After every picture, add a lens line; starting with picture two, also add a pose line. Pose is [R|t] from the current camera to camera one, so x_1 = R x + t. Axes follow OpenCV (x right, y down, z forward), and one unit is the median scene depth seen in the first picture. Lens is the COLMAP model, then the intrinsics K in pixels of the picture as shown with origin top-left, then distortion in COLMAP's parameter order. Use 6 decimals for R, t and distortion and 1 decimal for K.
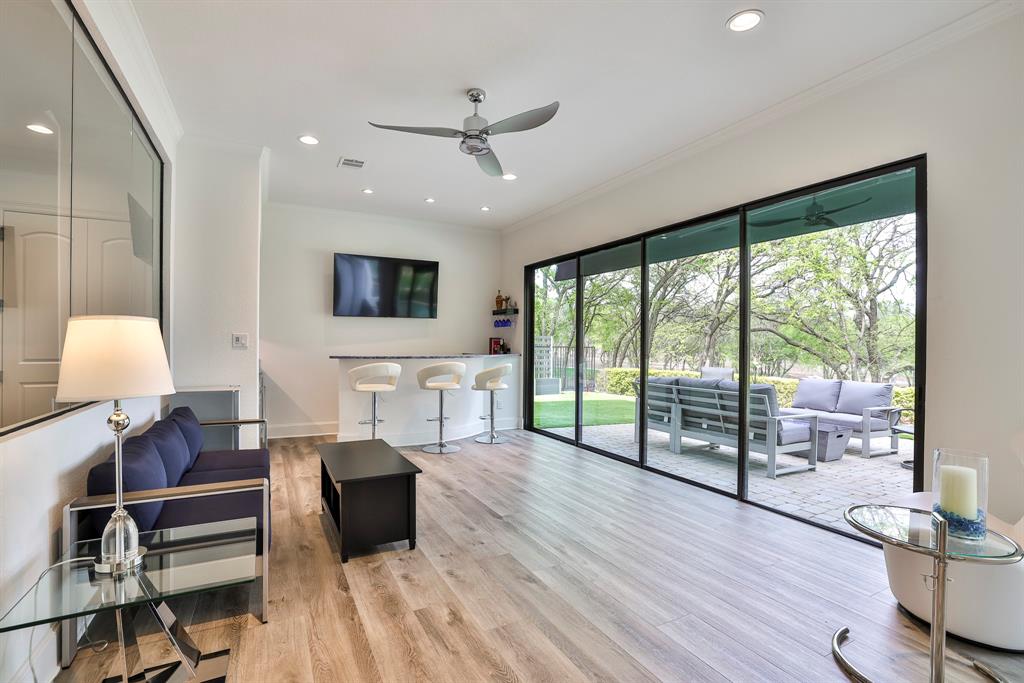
lens RADIAL K [[484.2, 0, 512.0], [0, 484.2, 341.5], [0, 0, 1]] dist [-0.002188, -0.000316]
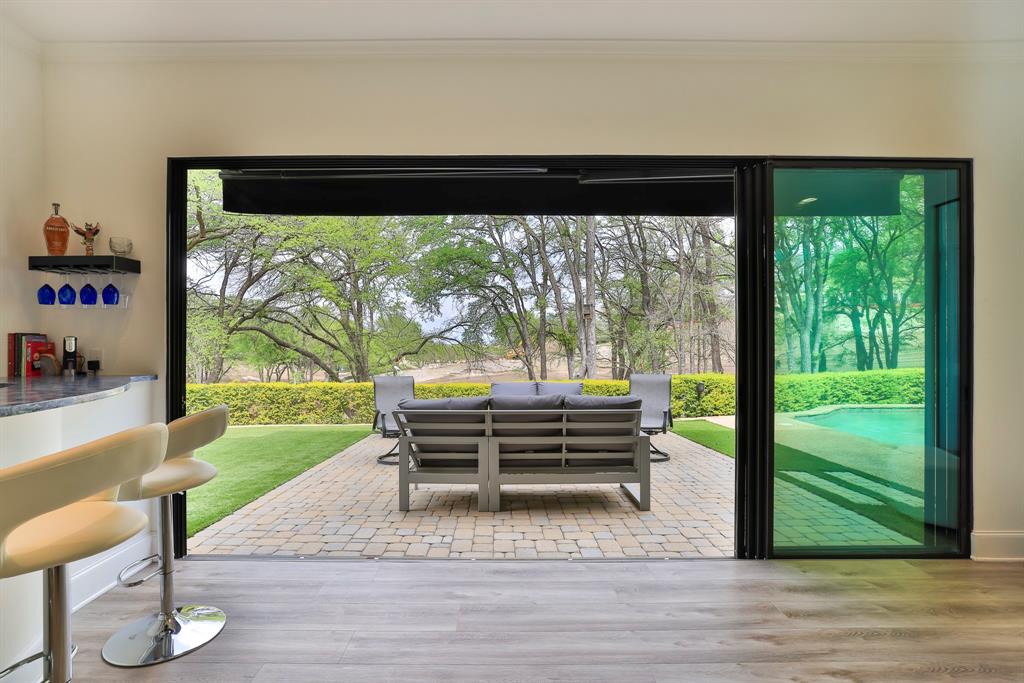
lens RADIAL K [[520.2, 0, 512.0], [0, 520.2, 341.5], [0, 0, 1]] dist [-0.000994, 0.000139]
pose [[0.452324, -0.011448, 0.891780, -0.227197], [-0.000989, 0.999911, 0.013338, -0.008396], [-0.891853, -0.006915, 0.452272, 0.550681]]
